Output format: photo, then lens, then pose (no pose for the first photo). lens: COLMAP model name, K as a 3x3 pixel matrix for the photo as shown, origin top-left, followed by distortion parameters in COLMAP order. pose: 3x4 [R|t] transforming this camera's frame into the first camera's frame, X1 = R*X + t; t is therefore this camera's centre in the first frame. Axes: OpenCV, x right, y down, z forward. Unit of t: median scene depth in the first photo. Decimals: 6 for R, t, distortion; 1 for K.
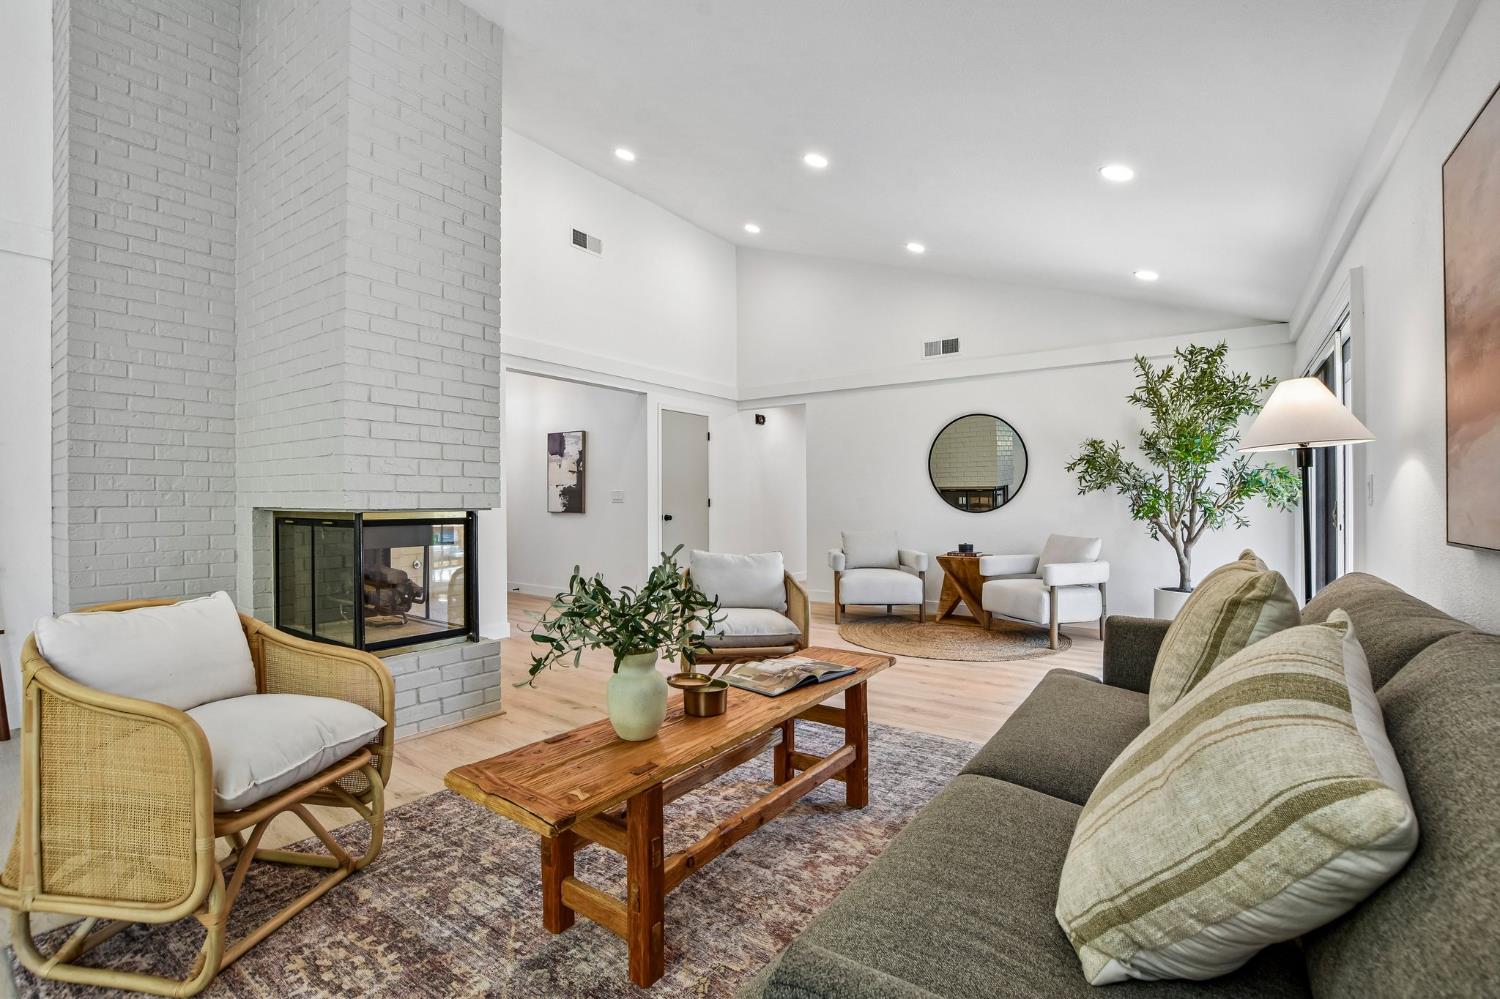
lens RADIAL K [[669.8, 0, 746.9], [0, 669.8, 497.6], [0, 0, 1]] dist [-0.030474, 0.001918]
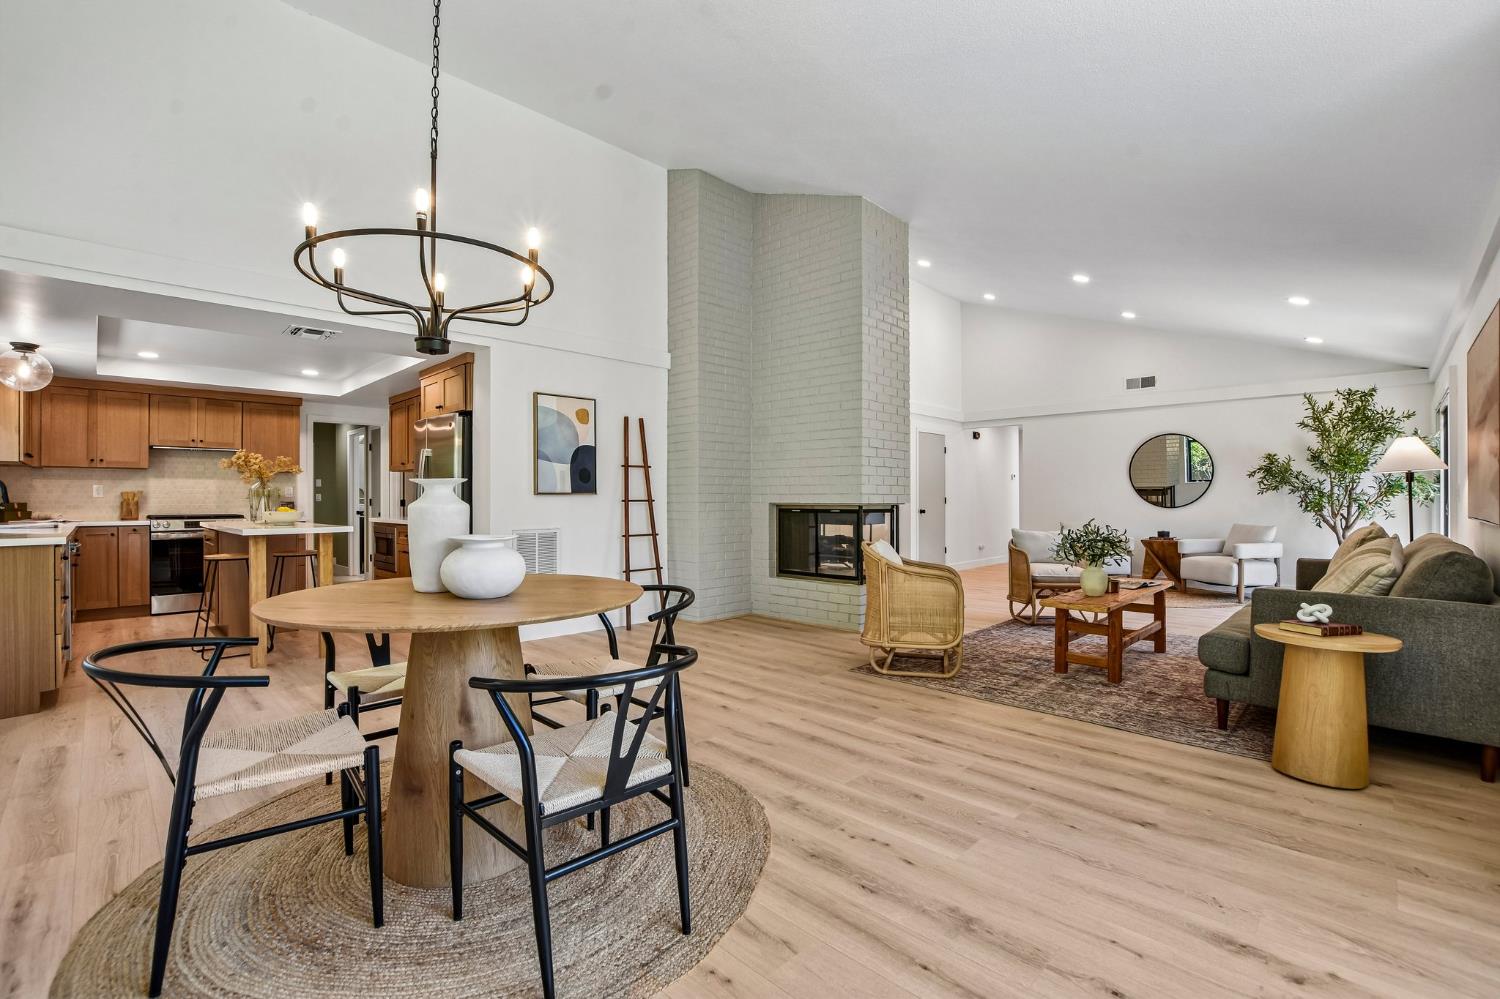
lens RADIAL K [[669.8, 0, 747.8], [0, 669.8, 499.2], [0, 0, 1]] dist [-0.030474, 0.001918]
pose [[0.987889, 0.000380, -0.155161, -0.357188], [0.000472, 0.999985, 0.005450, -0.002911], [0.155160, -0.005457, 0.987874, -0.546364]]
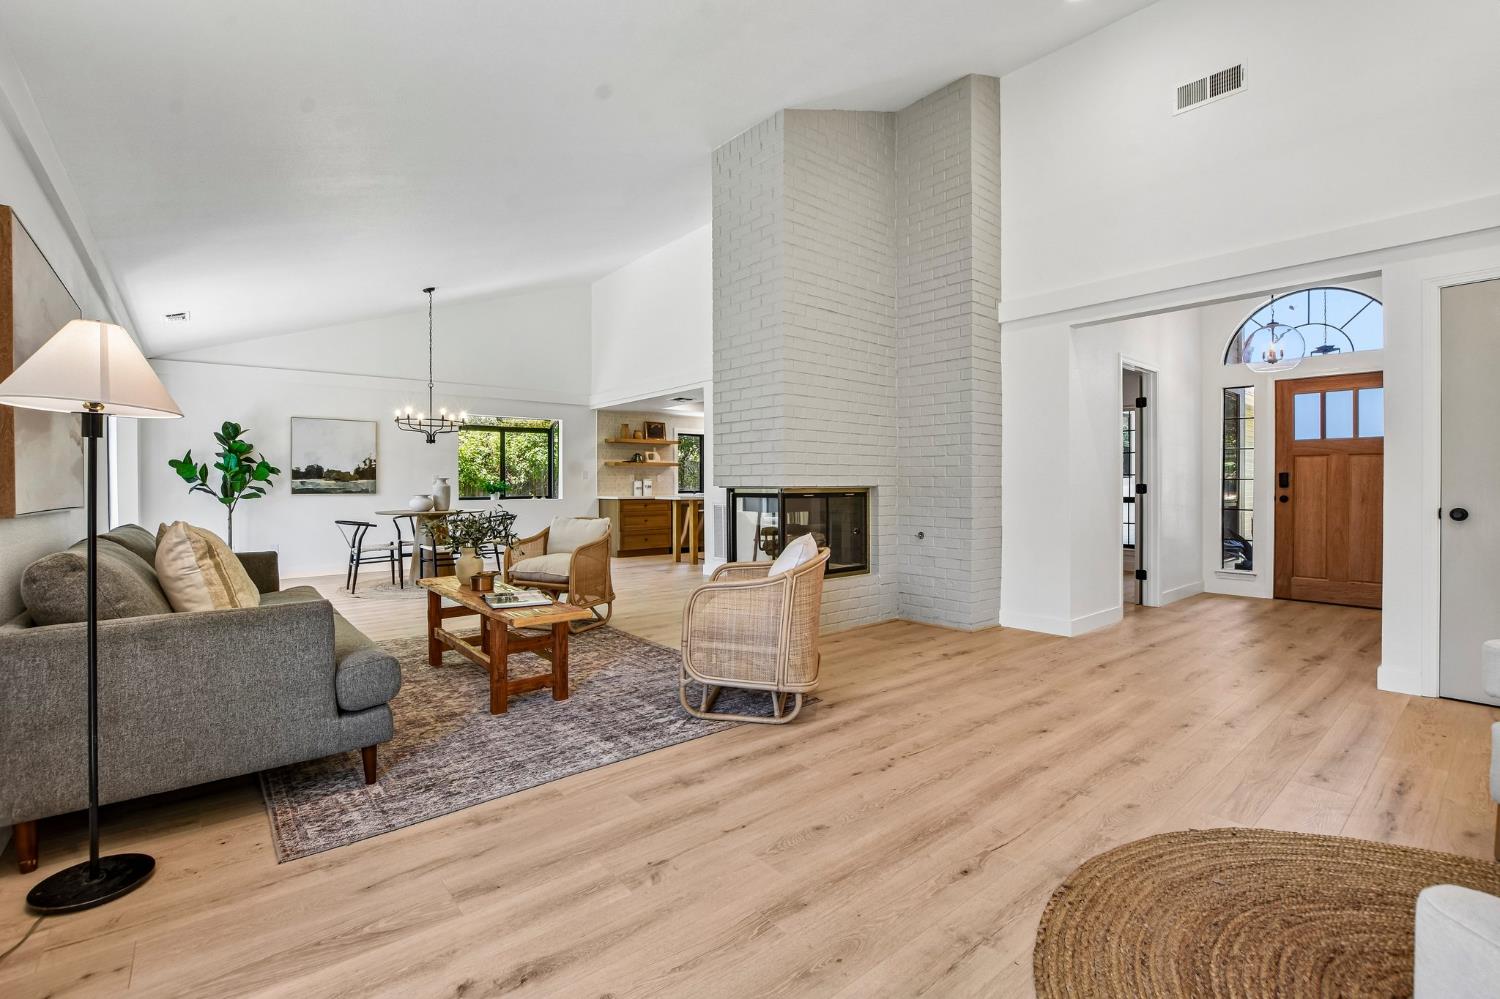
lens RADIAL K [[669.8, 0, 738.5], [0, 669.8, 491.5], [0, 0, 1]] dist [-0.030474, 0.001918]
pose [[-0.264192, 0.012823, -0.964385, 0.626573], [0.011943, 0.999878, 0.010023, 0.008027], [0.964396, -0.008870, -0.264313, 0.869596]]
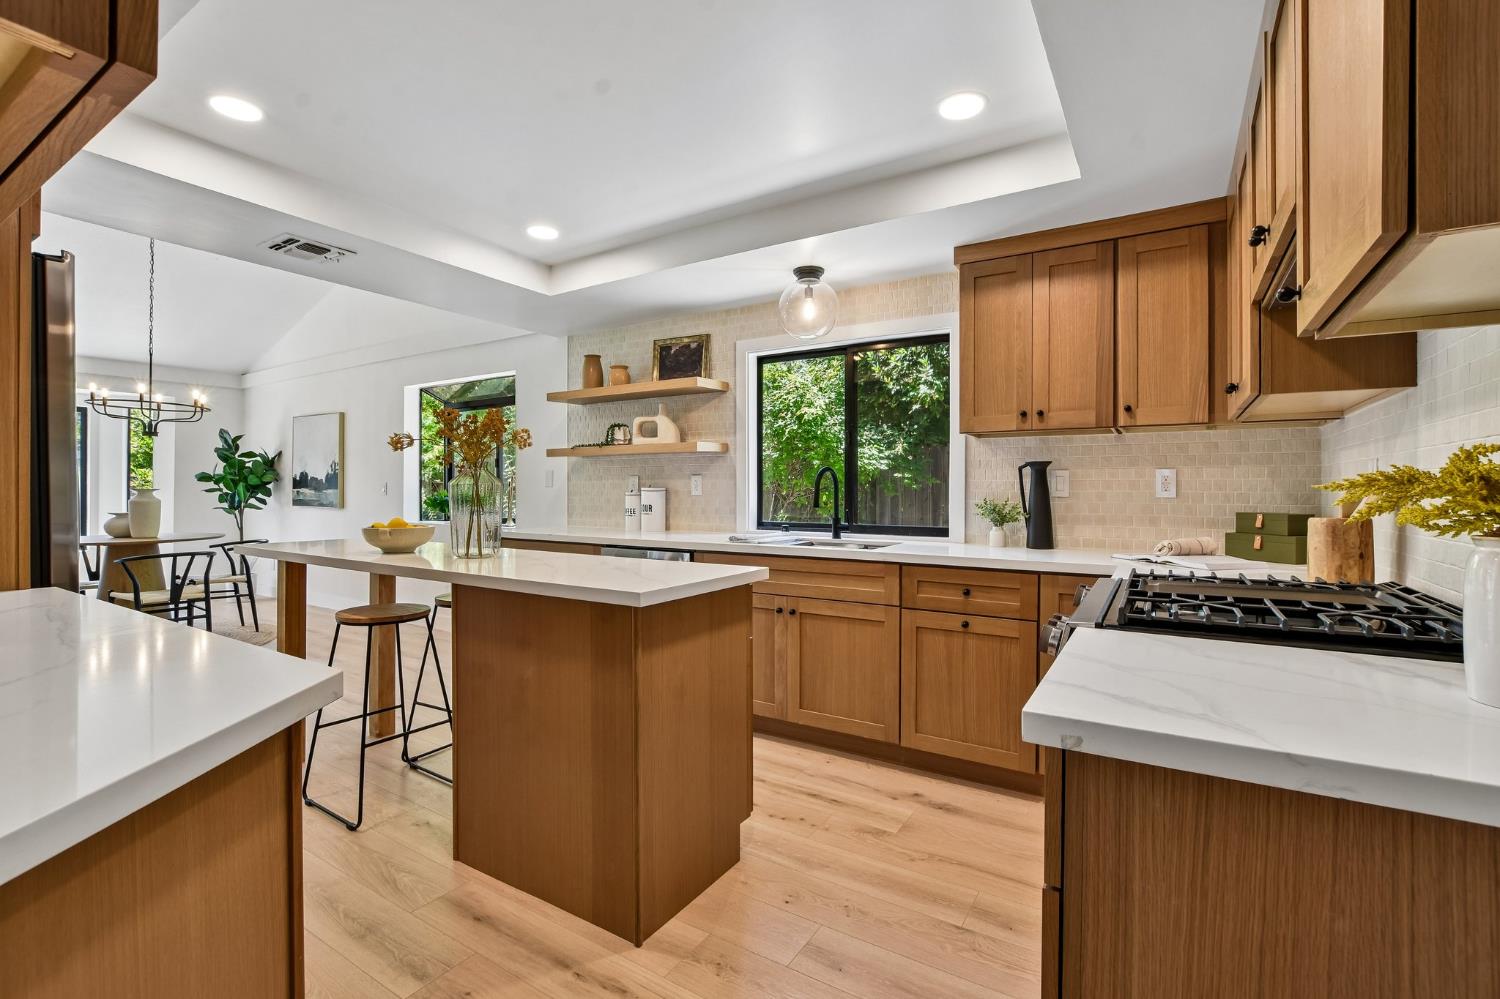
lens RADIAL K [[669.8, 0, 746.9], [0, 669.8, 500.0], [0, 0, 1]] dist [-0.030474, 0.001918]
pose [[-0.998182, 0.002321, -0.060225, -1.425087], [0.001750, 0.999953, 0.009518, -0.005878], [0.060244, 0.009396, -0.998139, 0.866761]]
